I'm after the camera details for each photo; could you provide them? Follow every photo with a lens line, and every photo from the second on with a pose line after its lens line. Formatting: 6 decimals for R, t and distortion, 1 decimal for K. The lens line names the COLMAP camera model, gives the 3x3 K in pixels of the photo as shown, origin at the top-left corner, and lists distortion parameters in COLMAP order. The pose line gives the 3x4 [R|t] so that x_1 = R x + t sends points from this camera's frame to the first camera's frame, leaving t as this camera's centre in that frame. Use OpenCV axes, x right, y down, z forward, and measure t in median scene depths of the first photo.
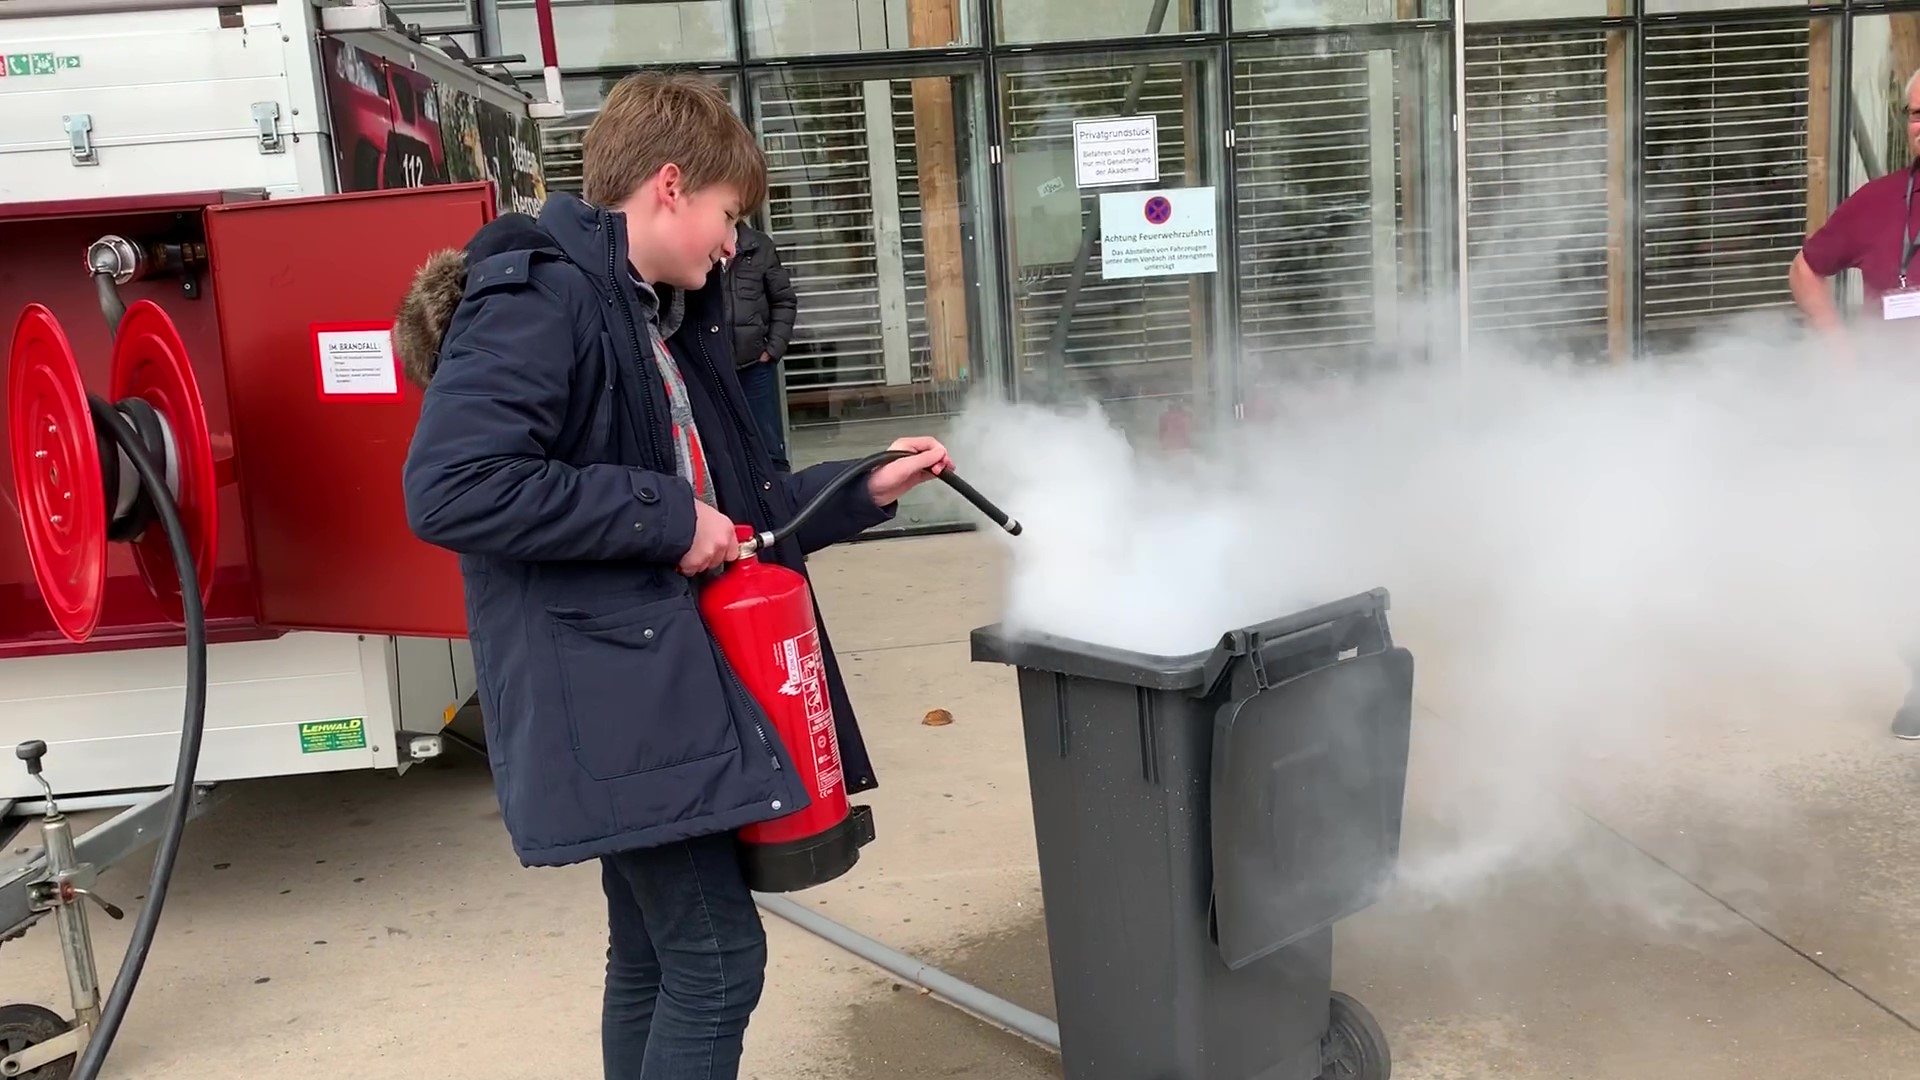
lens RADIAL K [[1539.8, 0, 960.0], [0, 1539.8, 540.0], [0, 0, 1]] dist [-0.005838, -0.007288]
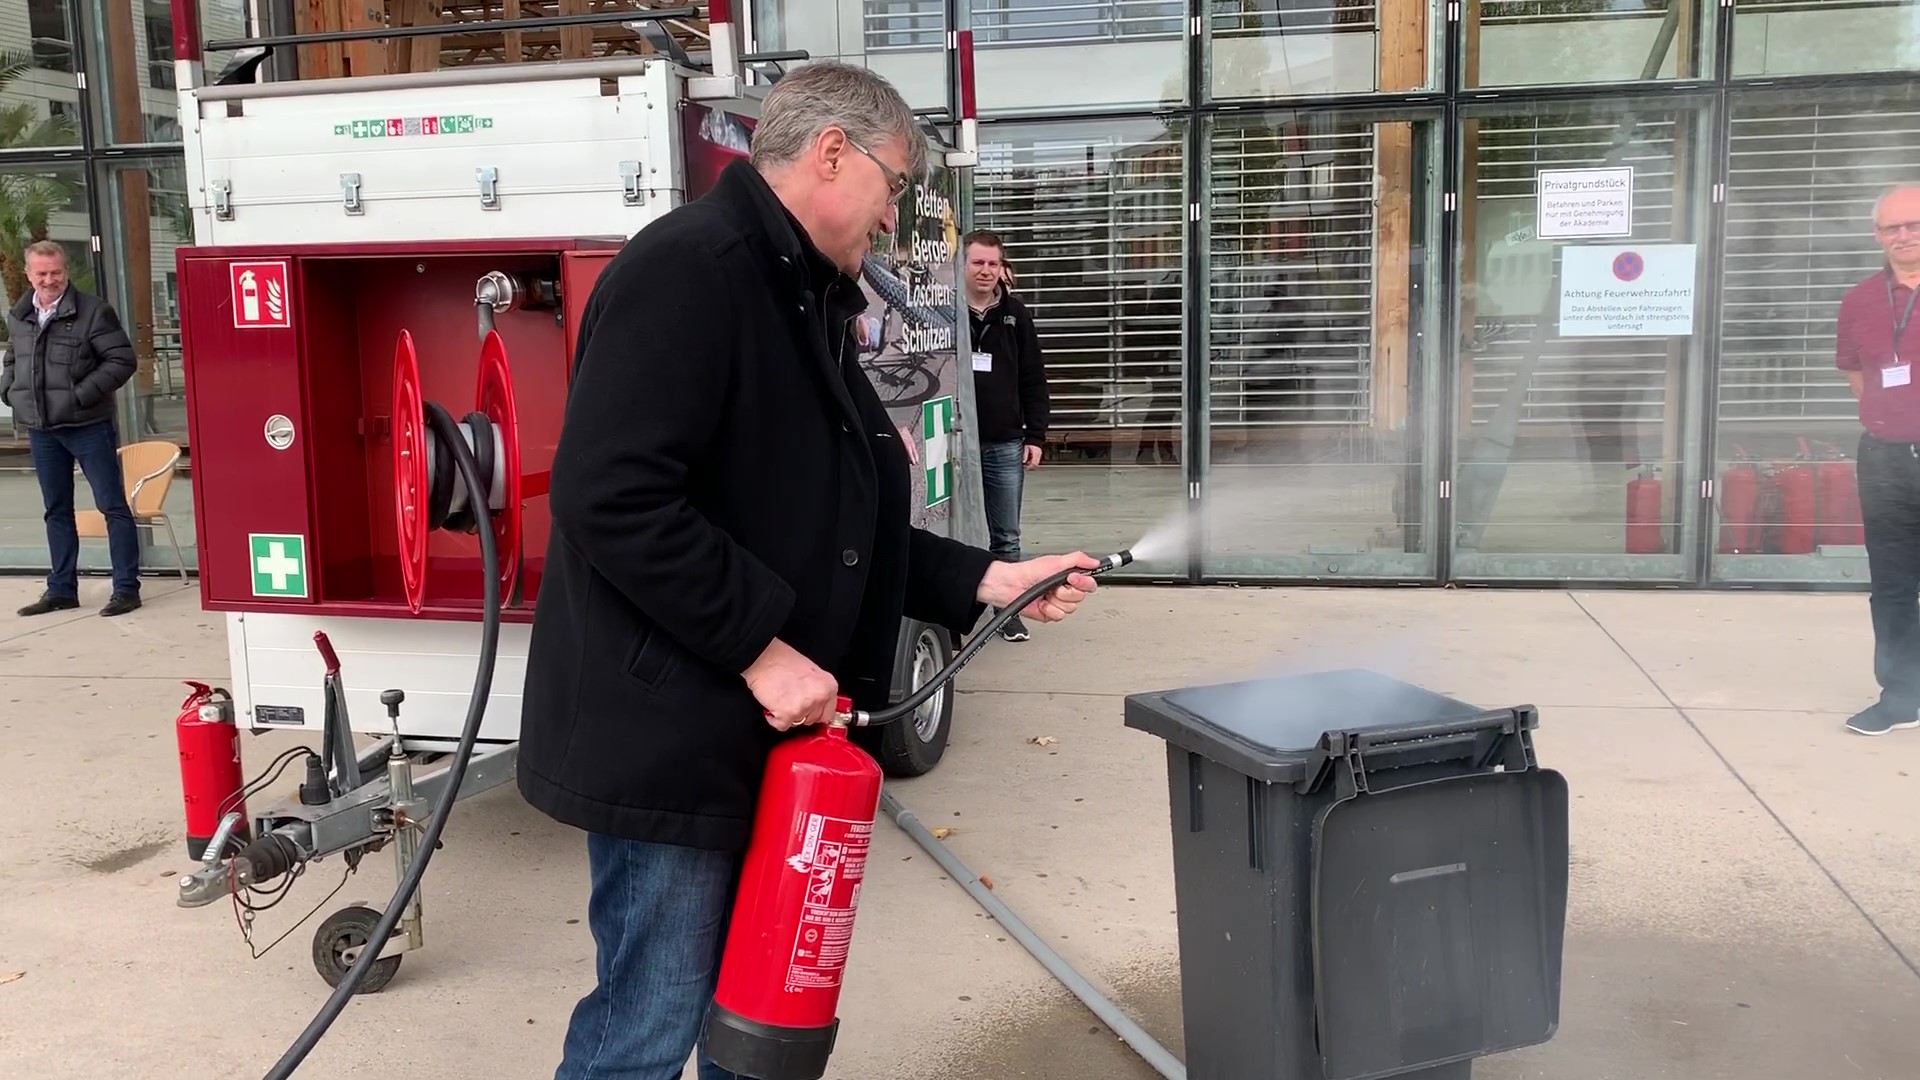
lens RADIAL K [[1505.9, 0, 960.0], [0, 1505.9, 540.0], [0, 0, 1]] dist [0.128697, -0.327210]
pose [[0.949860, 0.094020, -0.298206, 0.146985], [-0.099309, 0.995053, -0.002598, -0.023915], [0.296487, 0.032082, 0.954498, -0.005119]]
